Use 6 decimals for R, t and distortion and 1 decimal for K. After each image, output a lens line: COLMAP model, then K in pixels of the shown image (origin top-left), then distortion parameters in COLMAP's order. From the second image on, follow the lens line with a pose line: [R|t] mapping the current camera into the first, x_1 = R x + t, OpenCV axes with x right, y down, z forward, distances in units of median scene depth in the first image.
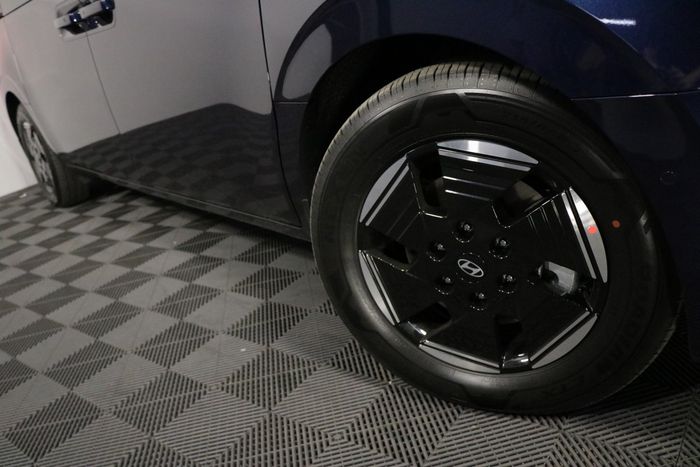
lens RADIAL K [[578.9, 0, 338.9], [0, 578.9, 235.1], [0, 0, 1]] dist [-0.166371, 0.135353]
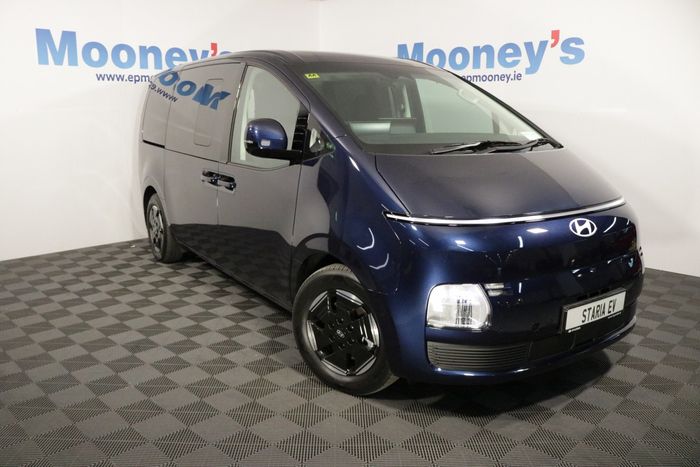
lens RADIAL K [[578.9, 0, 338.9], [0, 578.9, 235.1], [0, 0, 1]] dist [-0.166371, 0.135353]
pose [[0.972754, 0.216049, -0.084096, 0.159651], [-0.226755, 0.962172, -0.151023, 0.008632], [0.048287, 0.165977, 0.984947, -0.866210]]
